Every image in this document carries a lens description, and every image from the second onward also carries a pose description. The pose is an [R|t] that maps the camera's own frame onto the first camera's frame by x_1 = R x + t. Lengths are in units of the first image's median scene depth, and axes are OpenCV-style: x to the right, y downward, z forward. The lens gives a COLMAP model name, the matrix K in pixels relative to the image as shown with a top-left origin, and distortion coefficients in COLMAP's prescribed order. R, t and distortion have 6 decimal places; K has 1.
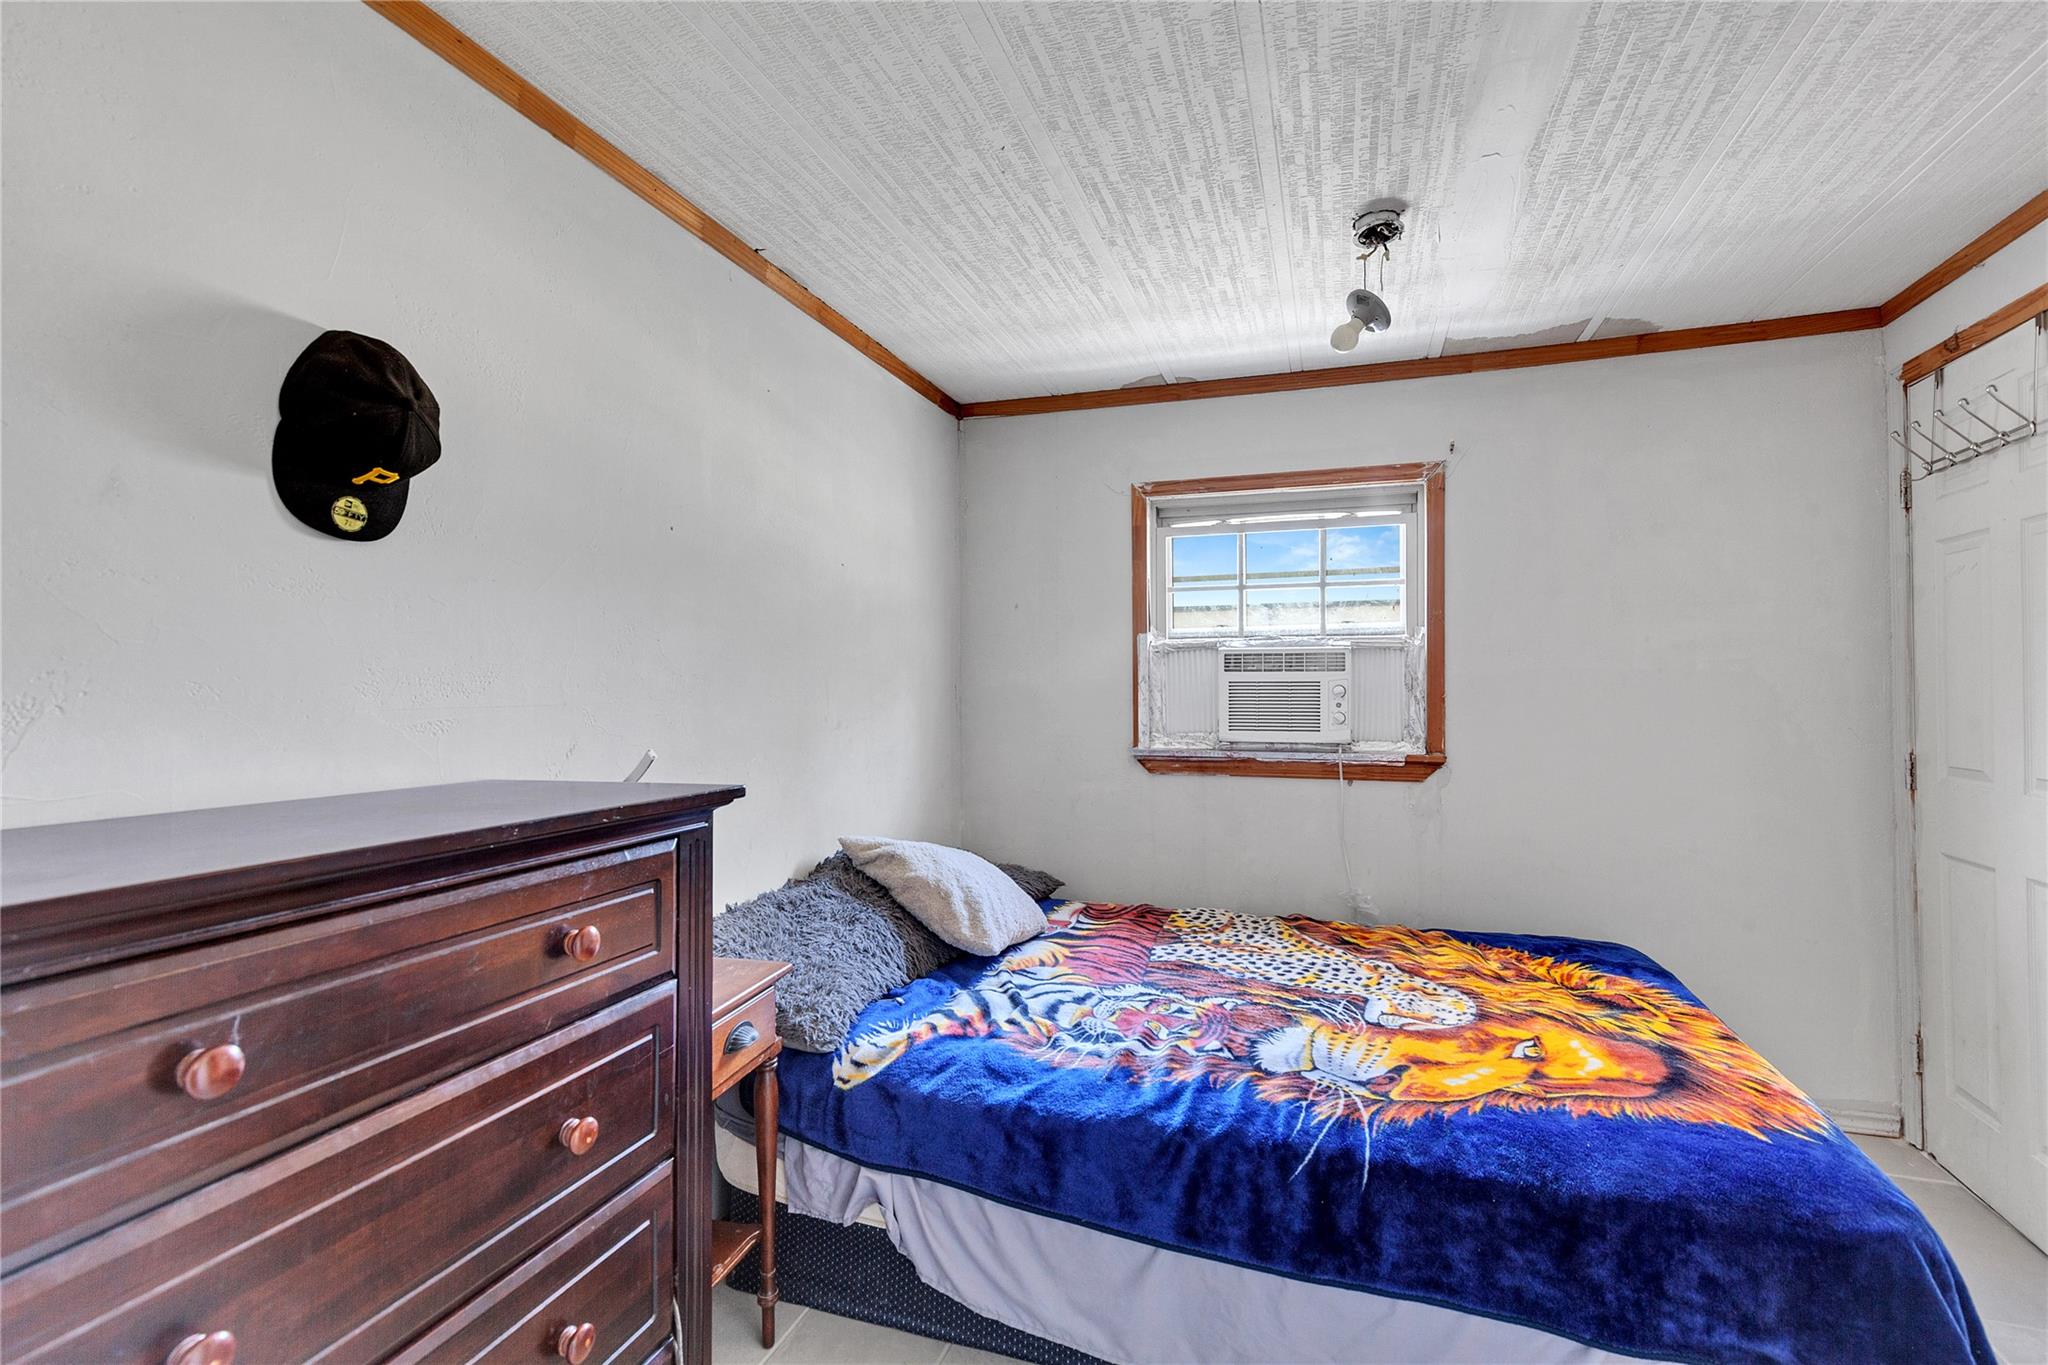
lens RADIAL K [[949.8, 0, 1030.2], [0, 949.8, 680.8], [0, 0, 1]] dist [0.014817, -0.002234]
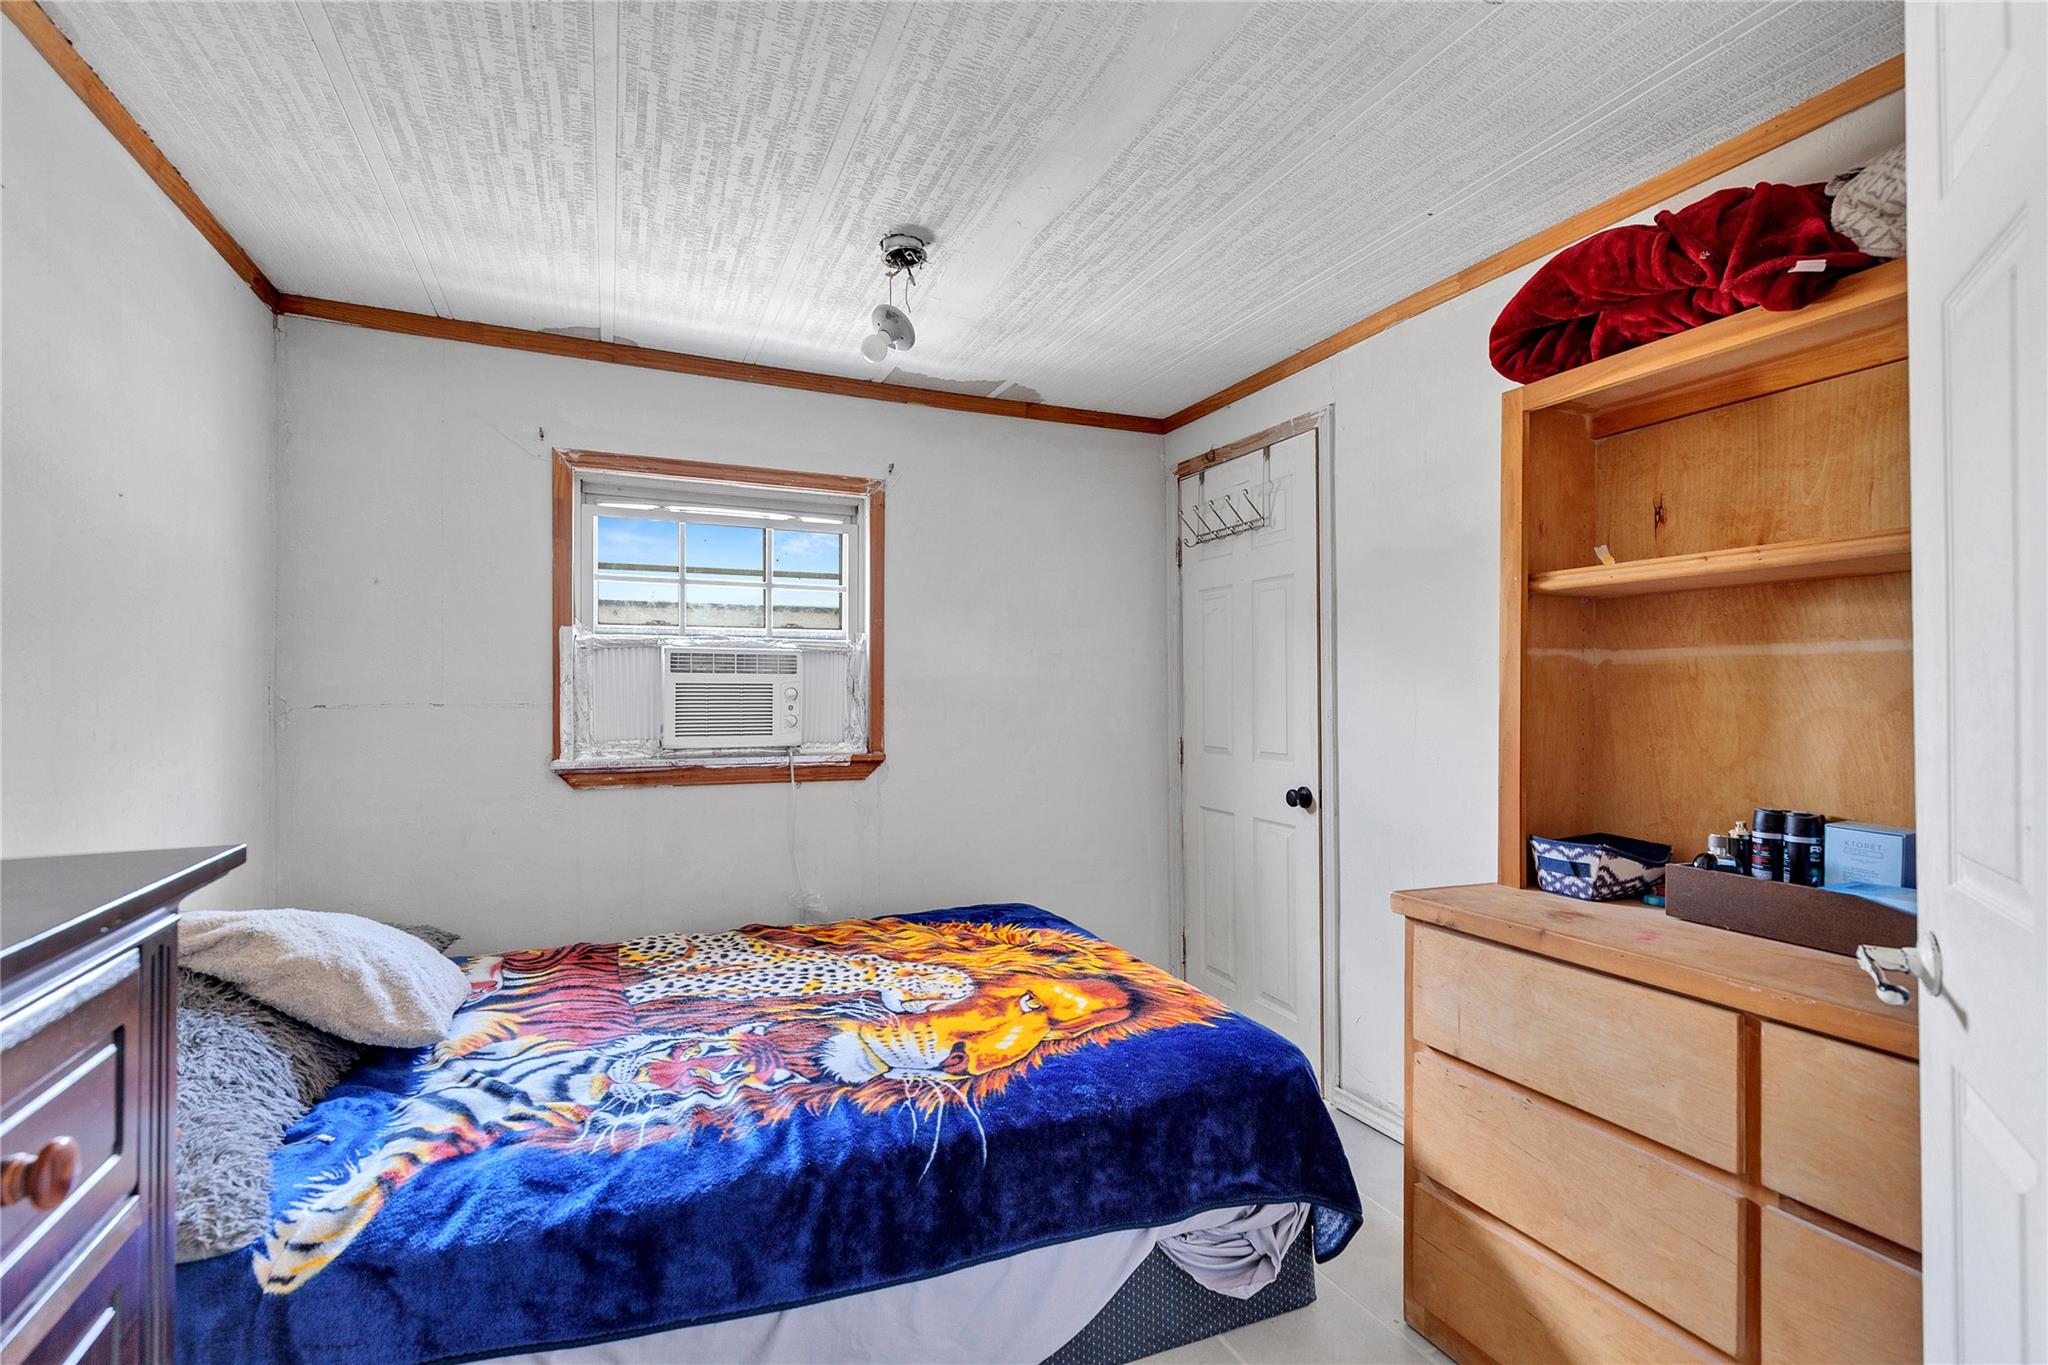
lens RADIAL K [[949.8, 0, 1031.2], [0, 949.8, 683.1], [0, 0, 1]] dist [0.014817, -0.002234]
pose [[0.733960, 0.008795, 0.679136, -0.215263], [-0.008267, 0.999958, -0.004016, 0.001931], [-0.679143, -0.002667, 0.734001, 0.123786]]
